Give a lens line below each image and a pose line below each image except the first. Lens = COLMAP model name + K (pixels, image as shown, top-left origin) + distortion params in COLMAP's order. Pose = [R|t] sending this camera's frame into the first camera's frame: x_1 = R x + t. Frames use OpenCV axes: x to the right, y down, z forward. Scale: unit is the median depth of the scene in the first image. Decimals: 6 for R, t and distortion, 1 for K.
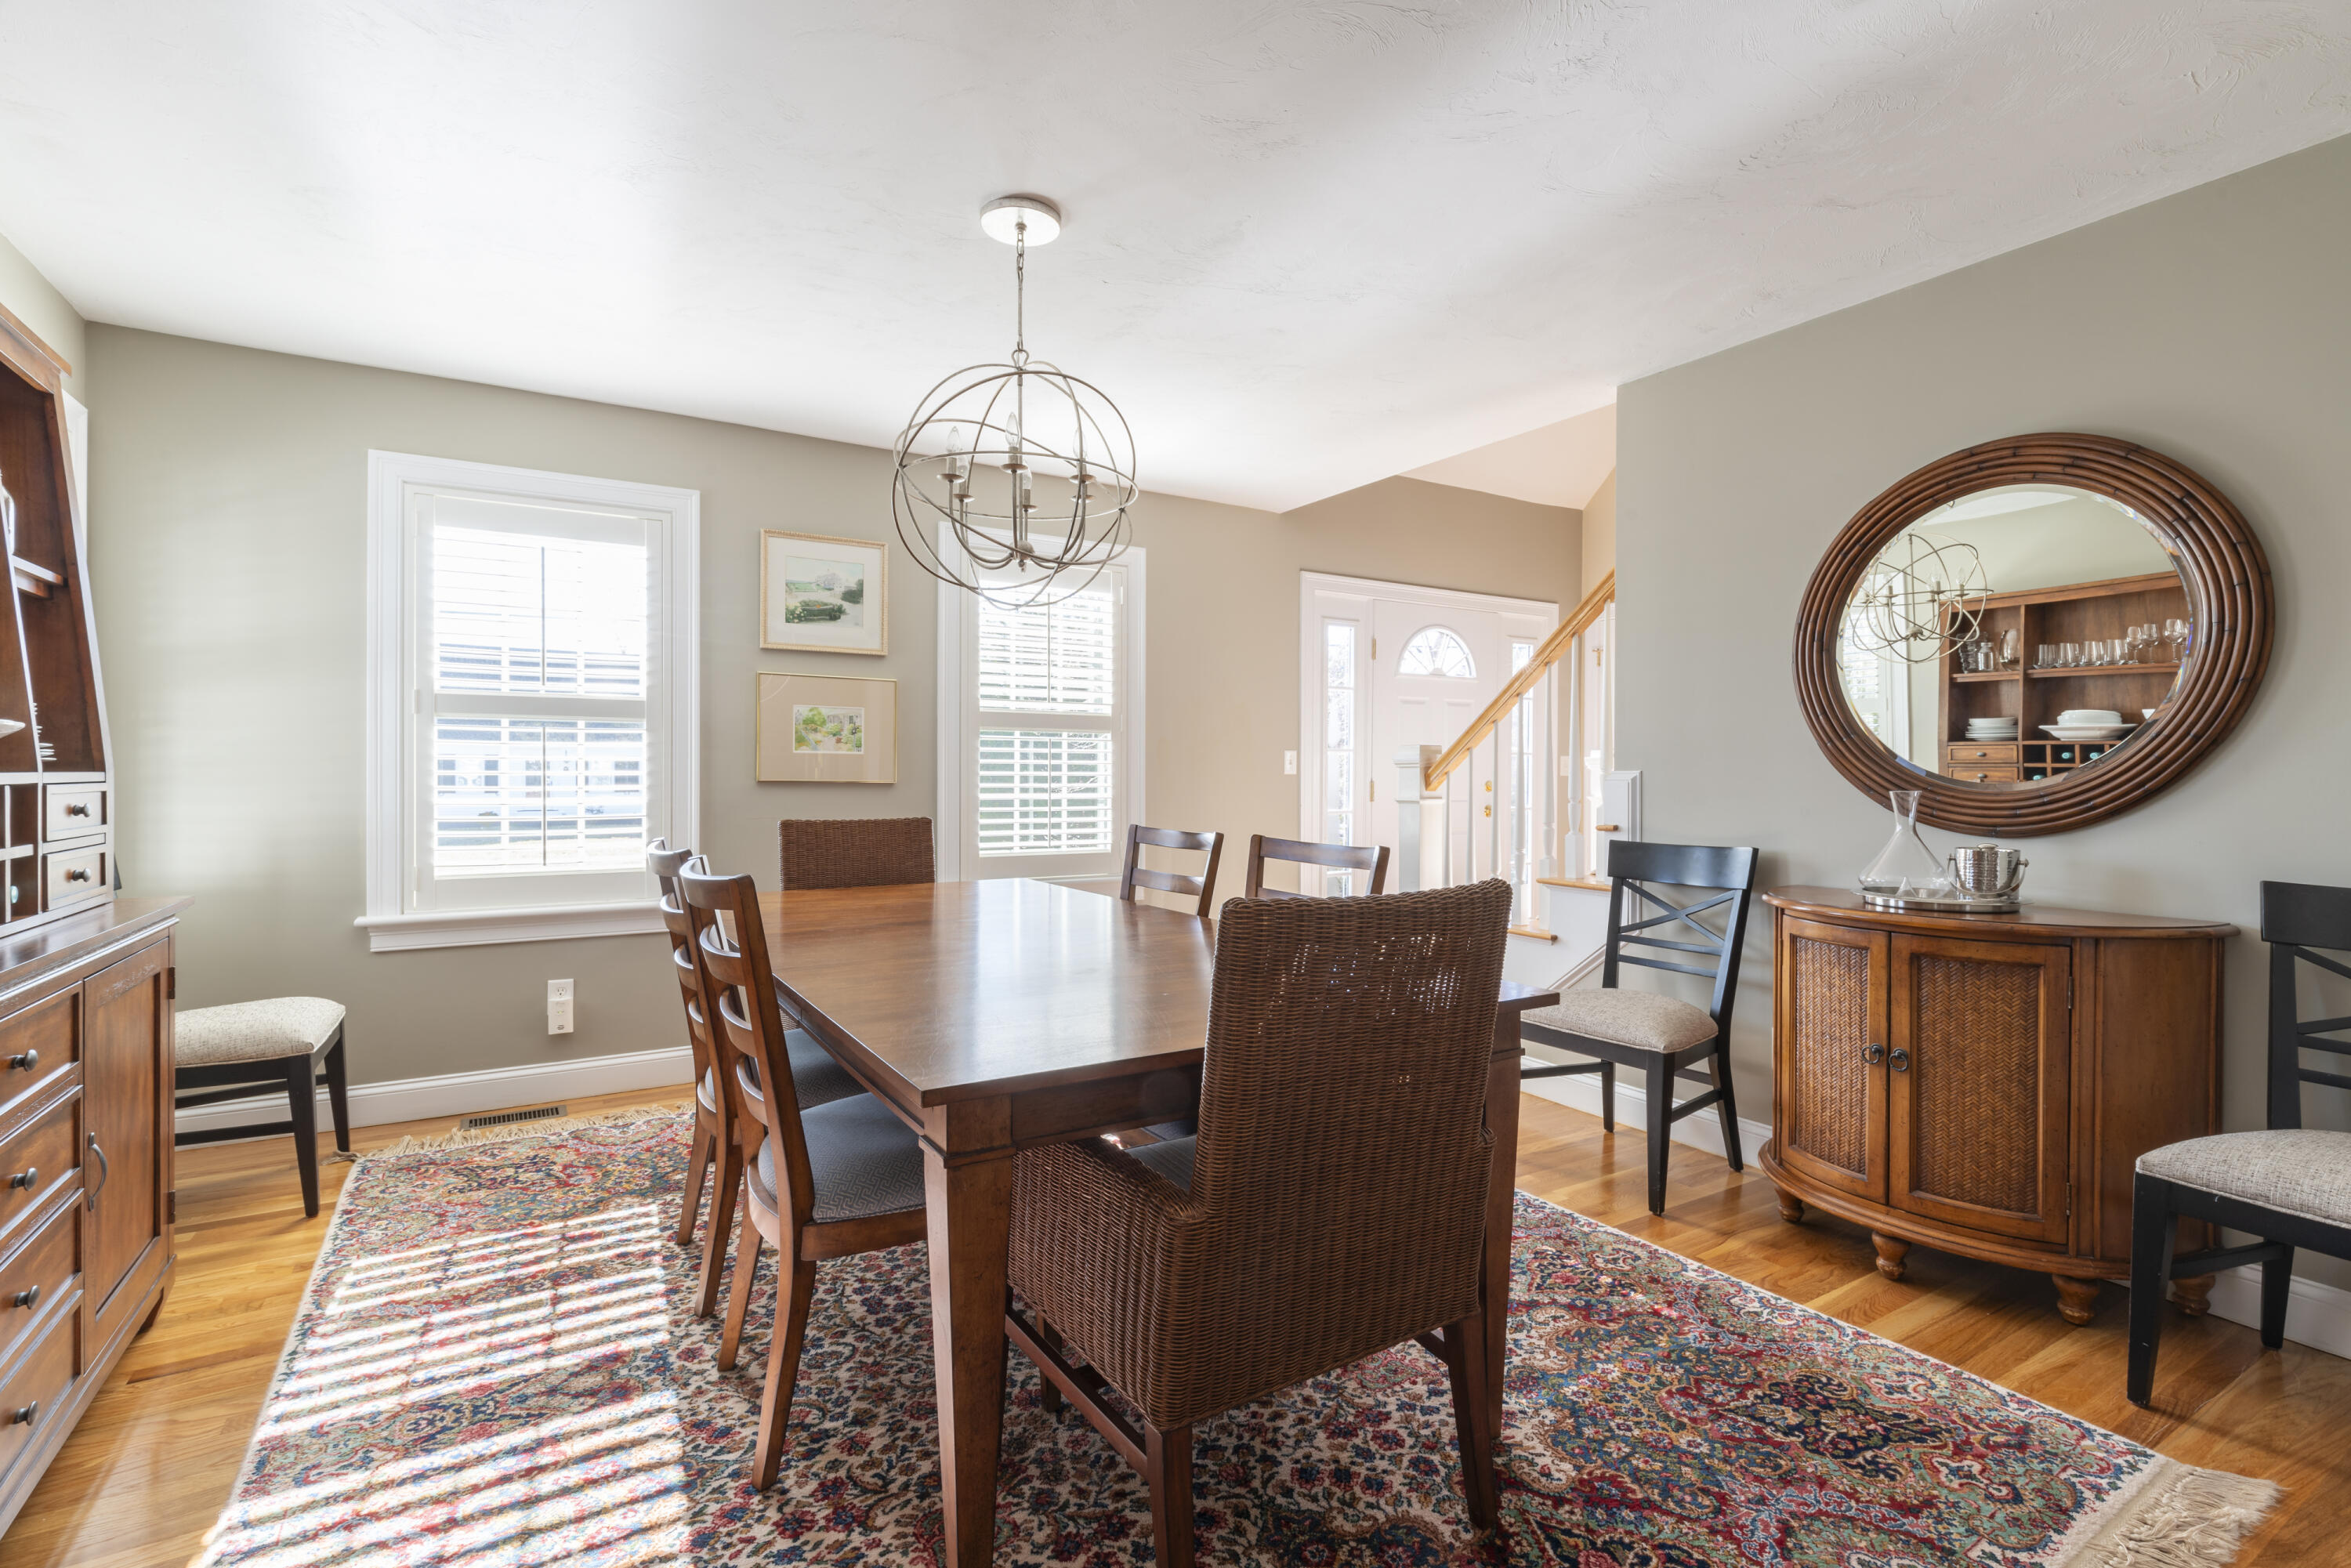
lens RADIAL K [[1053.4, 0, 1177.6], [0, 1053.4, 790.4], [0, 0, 1]] dist [0.003606, -0.000225]
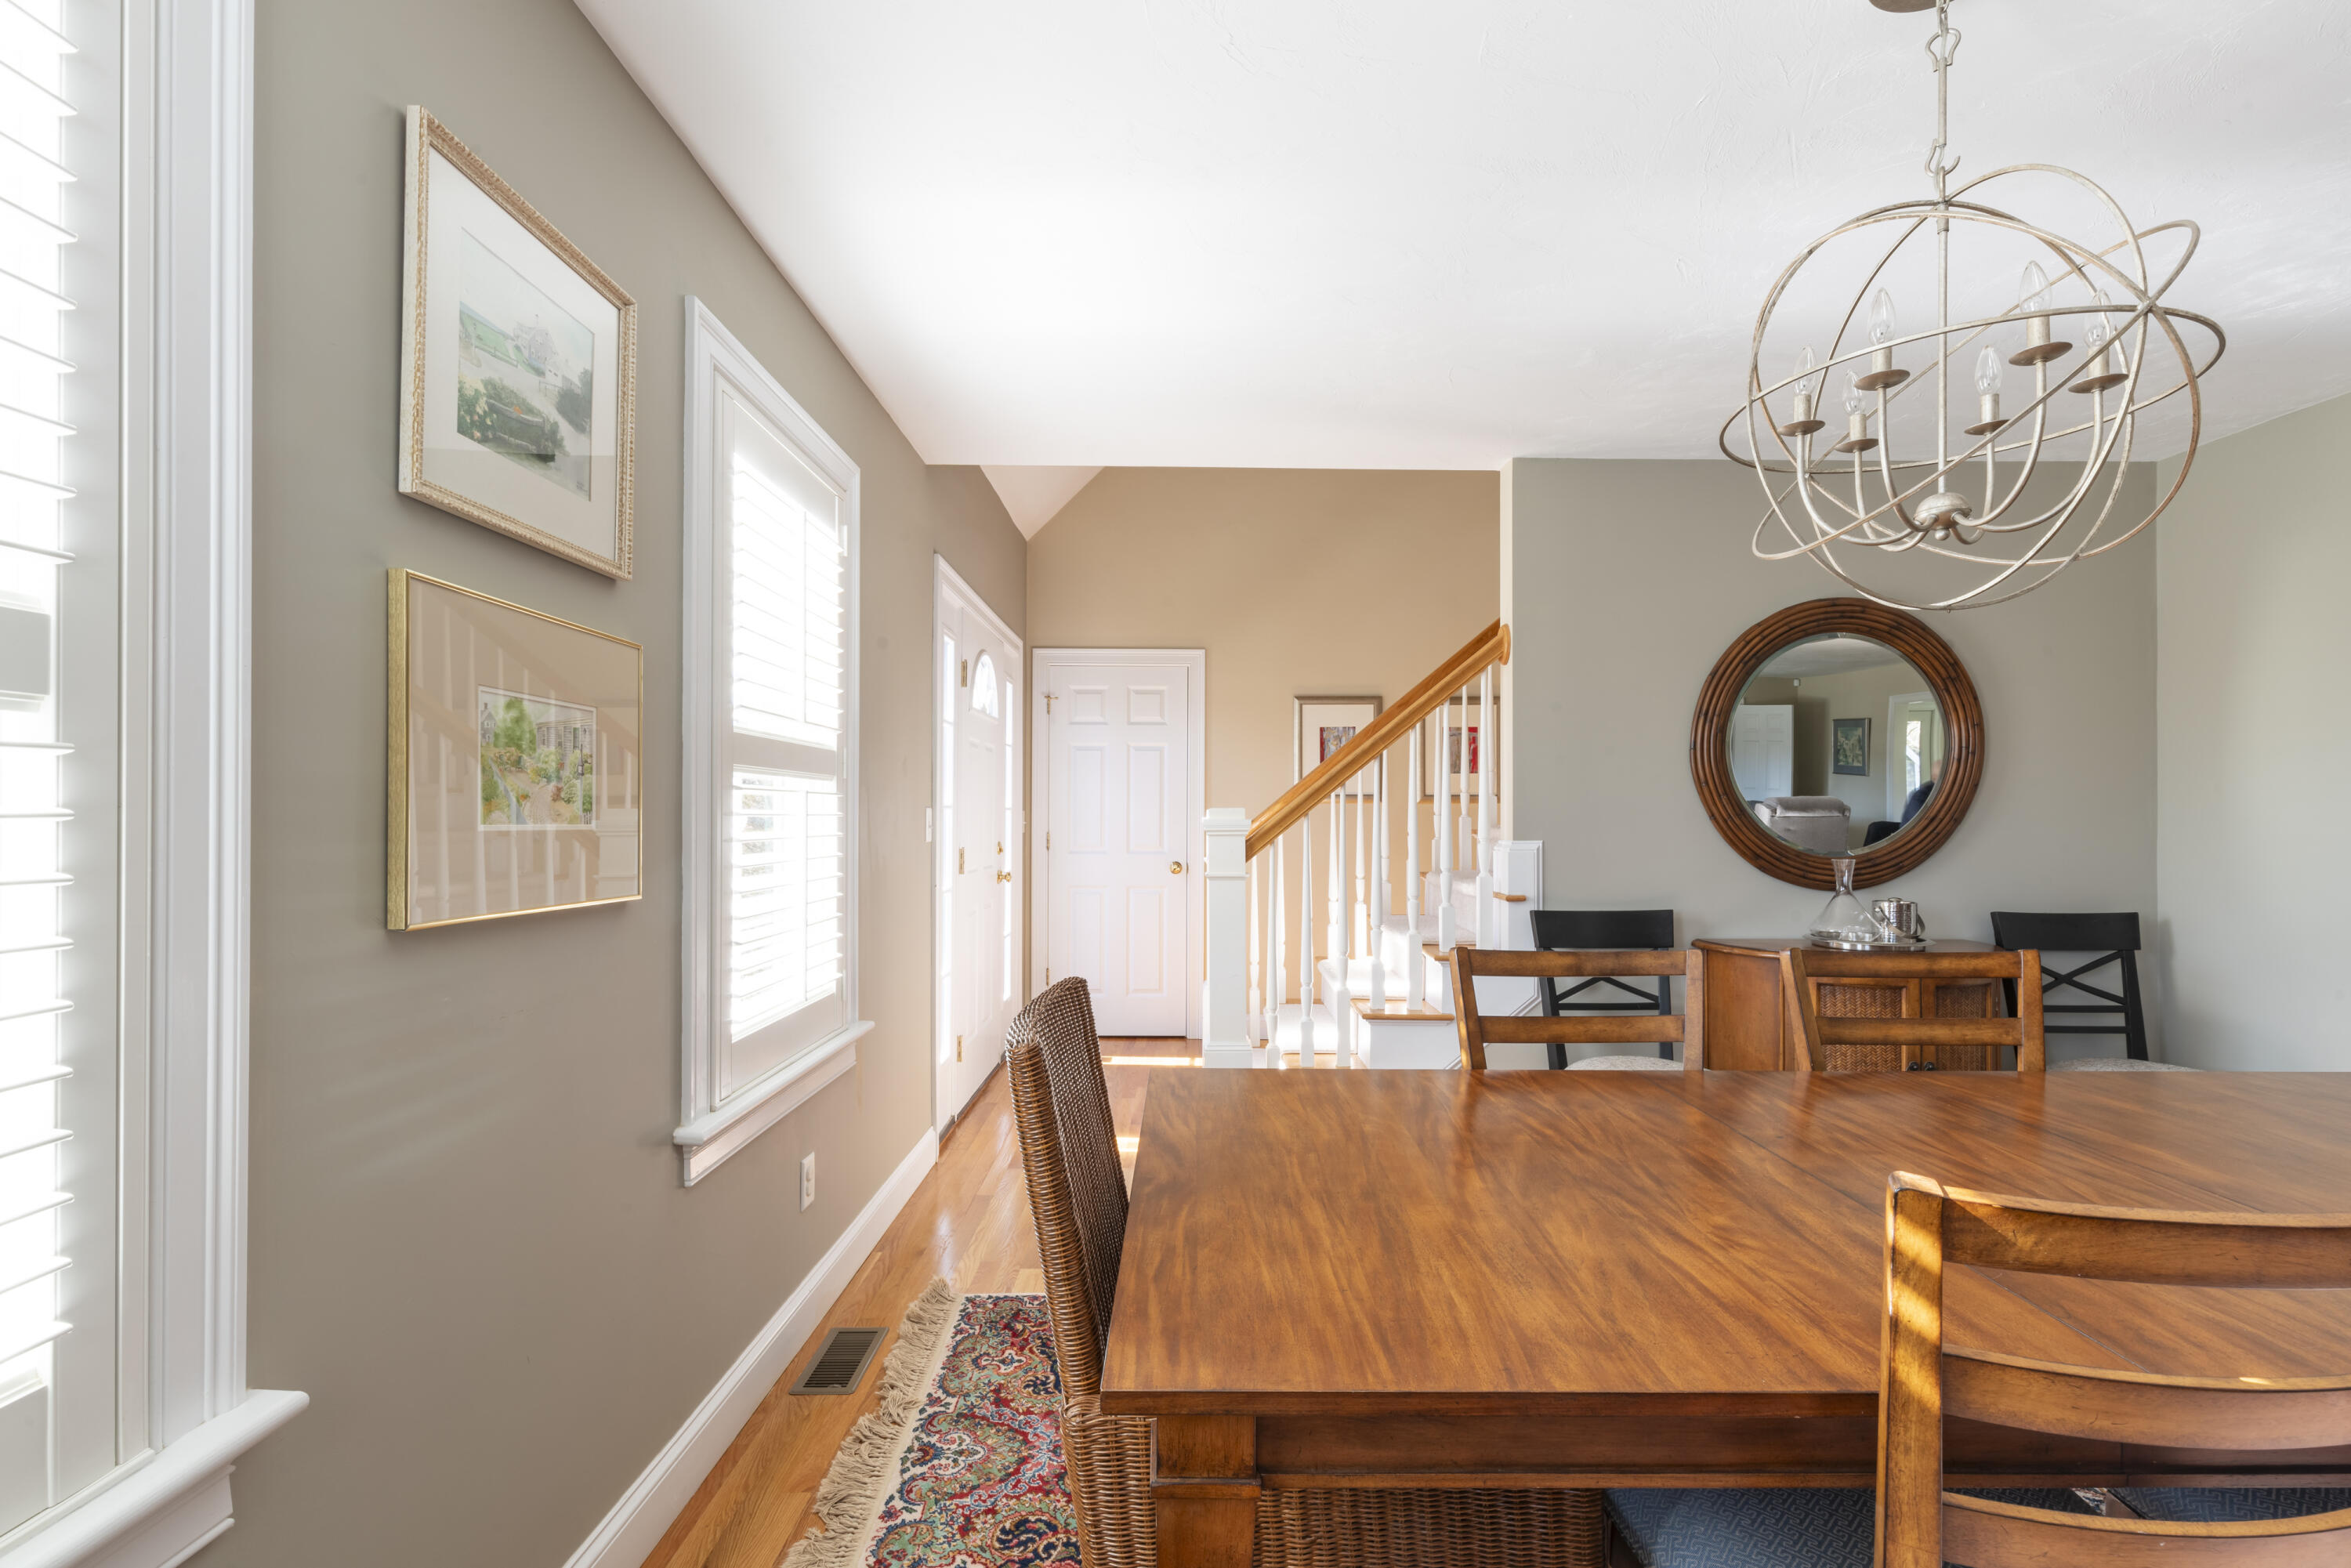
lens RADIAL K [[1081.0, 0, 1128.4], [0, 1081.0, 820.7], [0, 0, 1]] dist [0.002064, 0.000024]
pose [[0.524883, -0.007894, 0.851138, -0.923396], [0.012572, 0.999920, 0.001521, -0.062424], [-0.851081, 0.009902, 0.524941, 1.095582]]
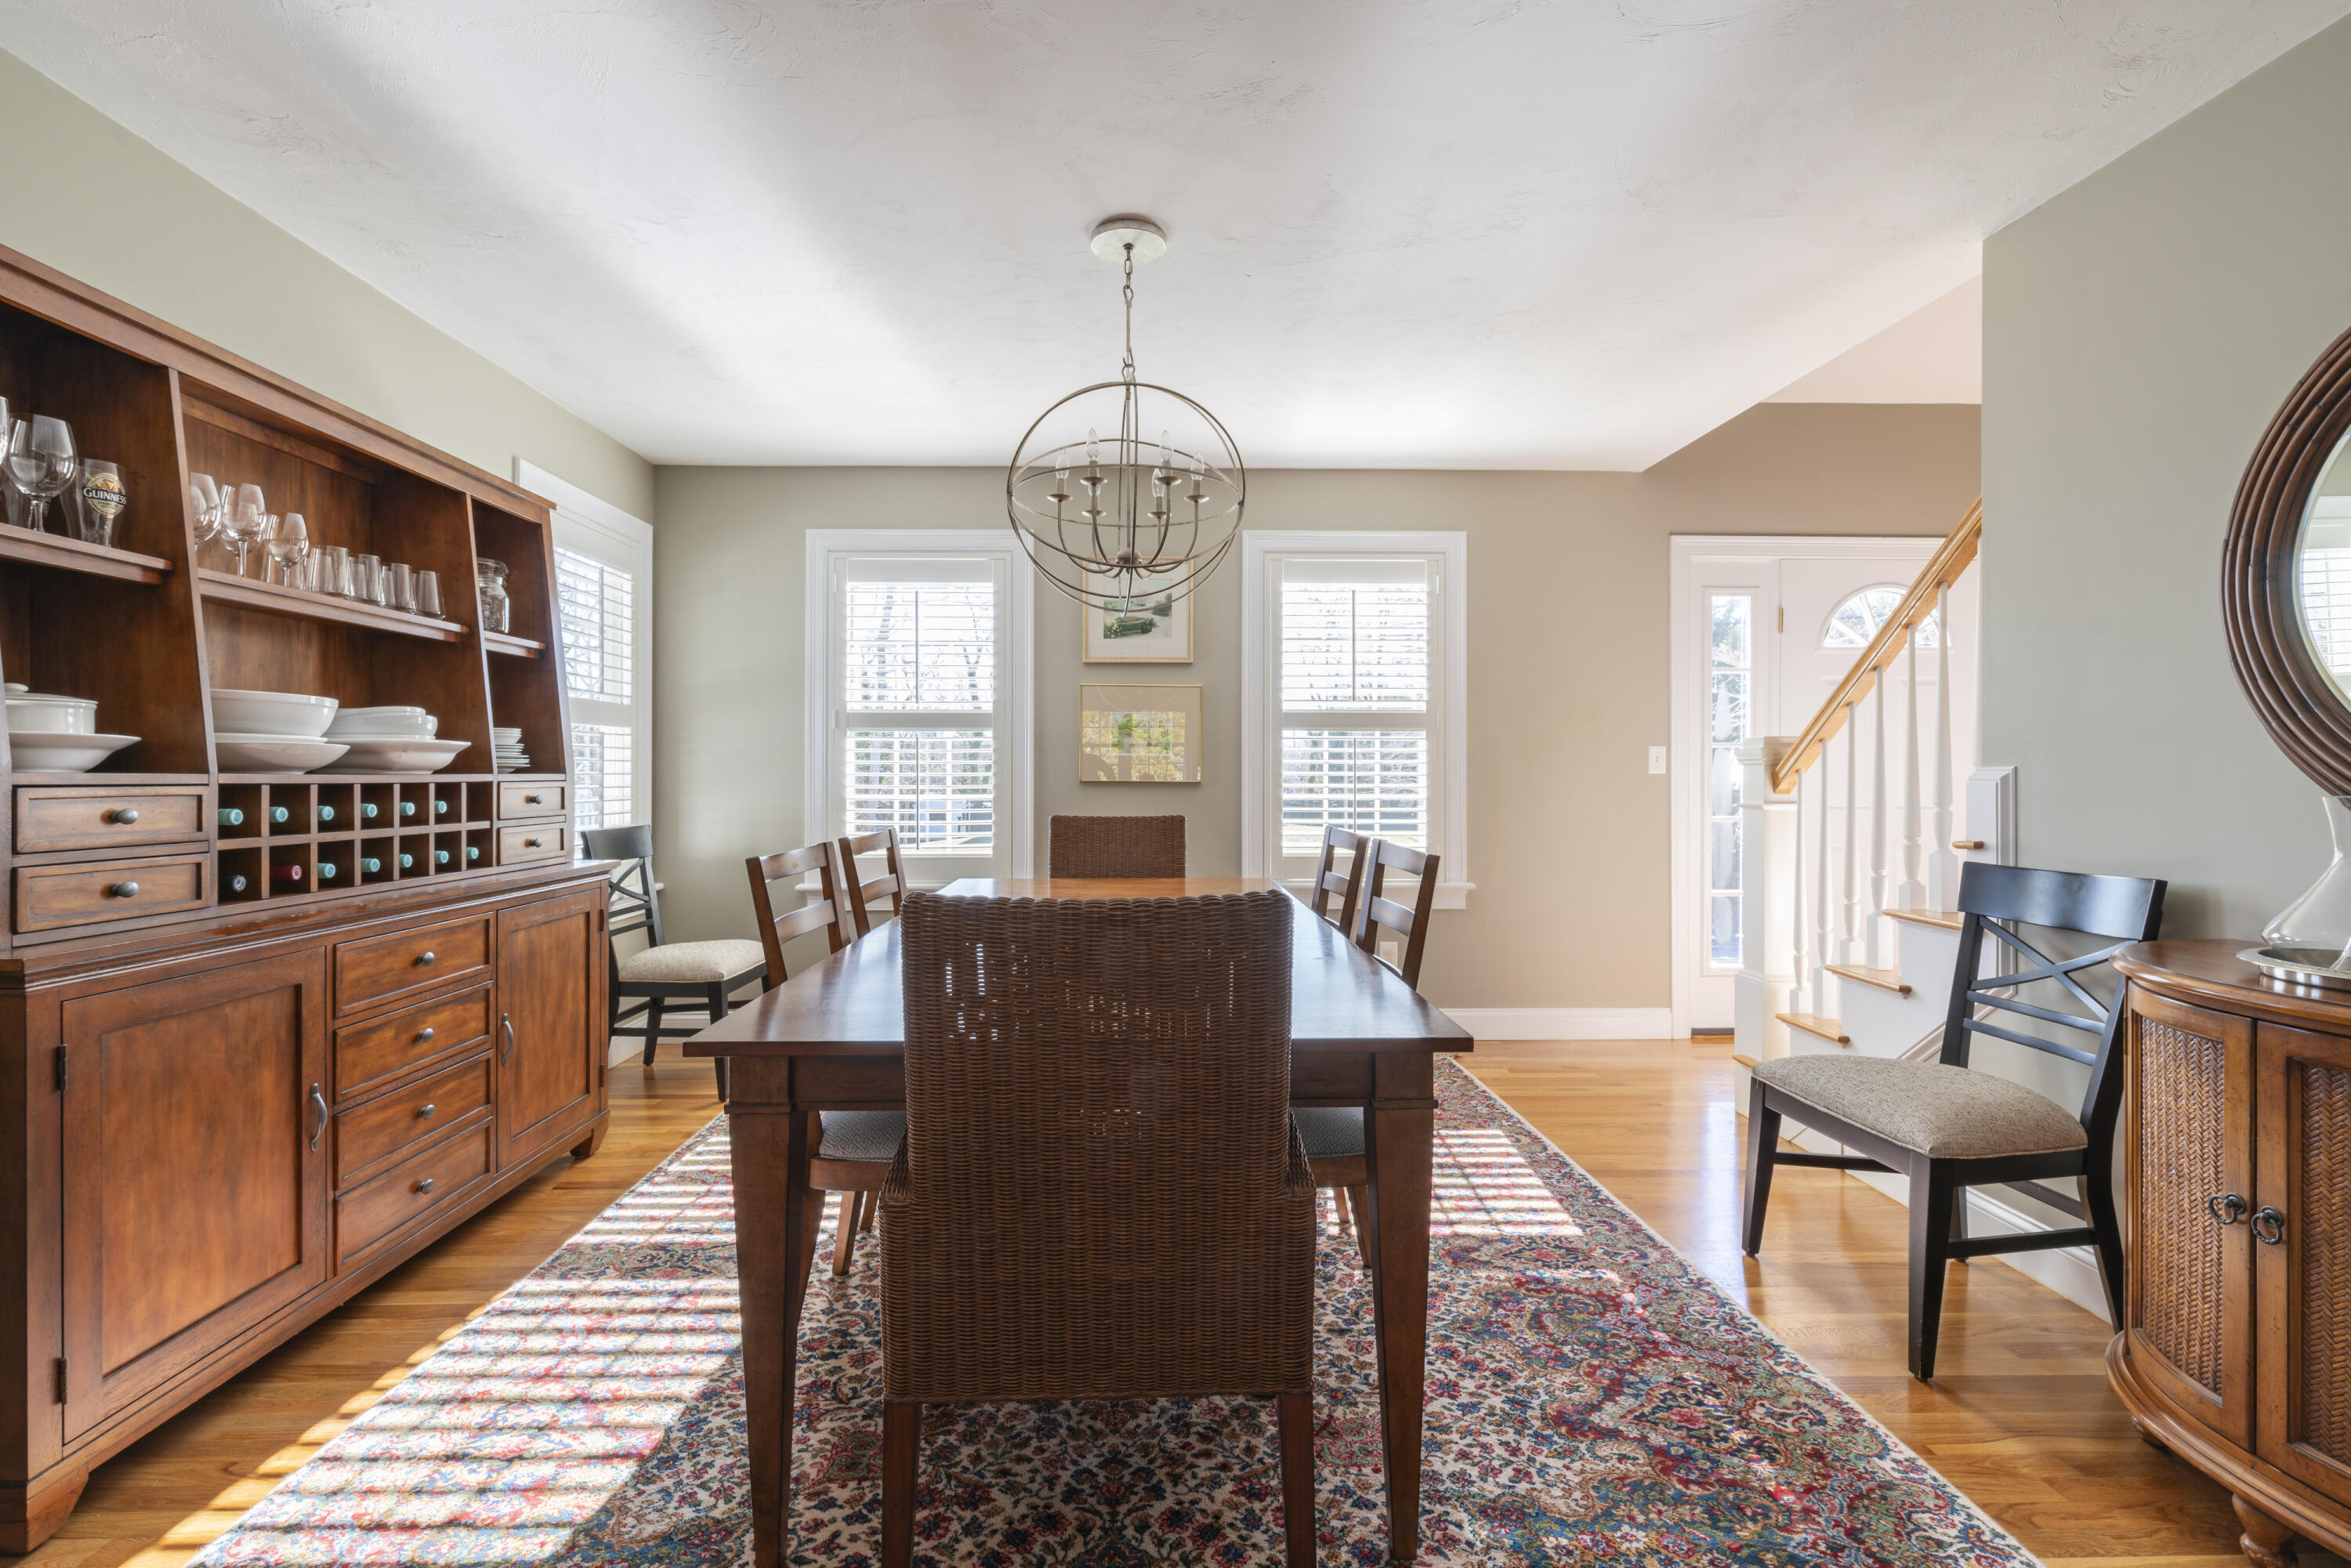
lens RADIAL K [[1055.0, 0, 1175.5], [0, 1055.0, 784.0], [0, 0, 1]] dist [0.003122, -0.000628]
pose [[0.868297, 0.001503, -0.496043, 0.412188], [-0.005372, 0.999965, -0.006373, 0.001312], [0.496016, 0.008198, 0.868275, 0.125852]]
